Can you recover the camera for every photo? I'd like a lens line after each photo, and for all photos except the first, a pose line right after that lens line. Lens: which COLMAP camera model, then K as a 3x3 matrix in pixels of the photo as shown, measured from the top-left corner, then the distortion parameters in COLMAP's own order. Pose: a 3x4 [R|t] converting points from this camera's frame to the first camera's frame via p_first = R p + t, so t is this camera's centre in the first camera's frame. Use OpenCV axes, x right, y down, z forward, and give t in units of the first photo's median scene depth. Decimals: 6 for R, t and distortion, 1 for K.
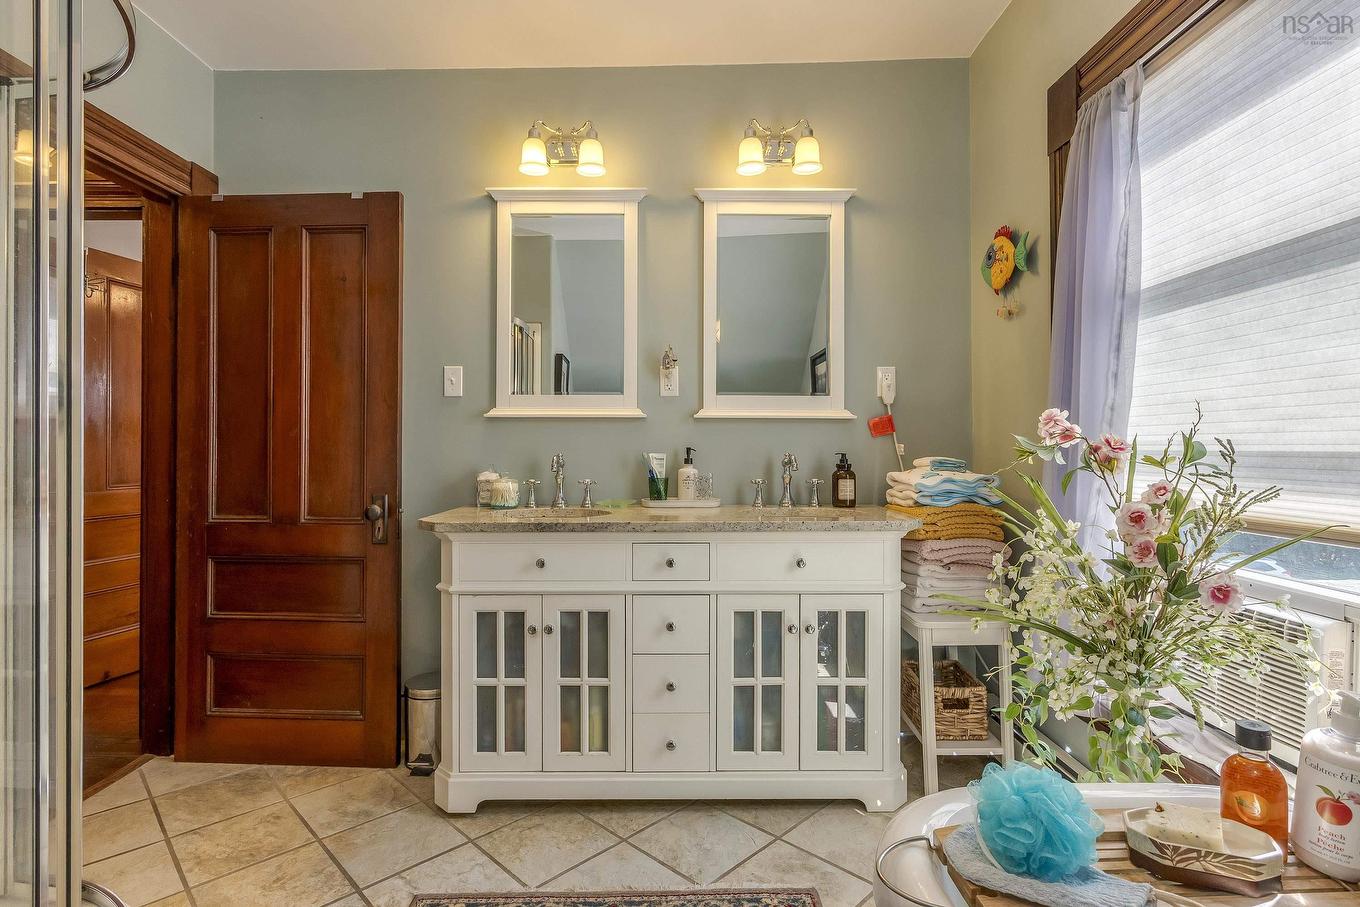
lens RADIAL K [[669.5, 0, 676.1], [0, 669.5, 445.4], [0, 0, 1]] dist [-0.000691, 0.000769]
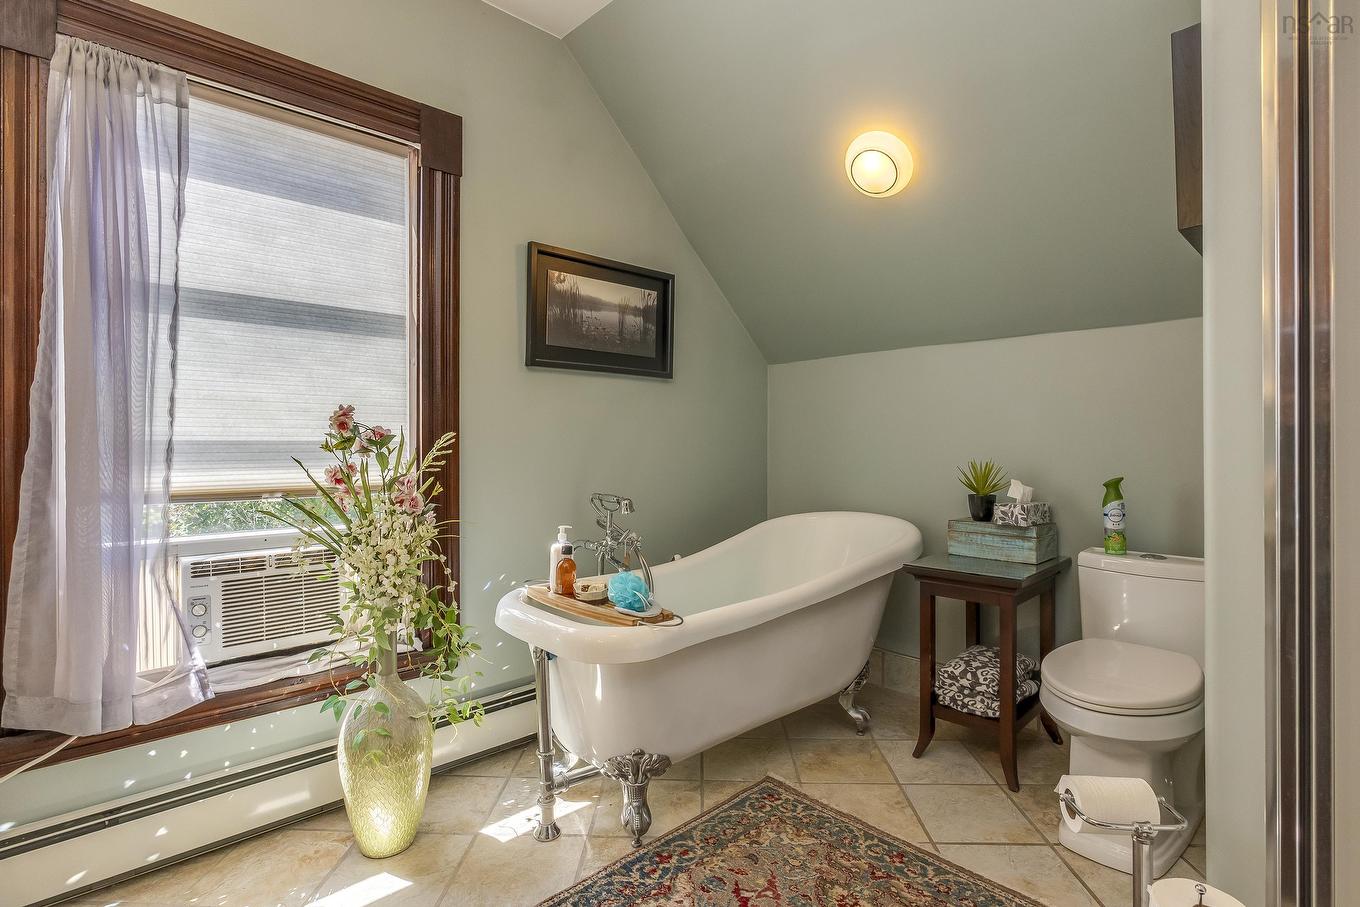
lens RADIAL K [[669.5, 0, 676.1], [0, 669.5, 445.4], [0, 0, 1]] dist [-0.000691, 0.000769]
pose [[-0.680301, 0.000241, 0.732933, -0.659118], [-0.000822, 0.999999, -0.001092, 0.017214], [-0.732932, -0.001346, -0.680300, 1.233877]]
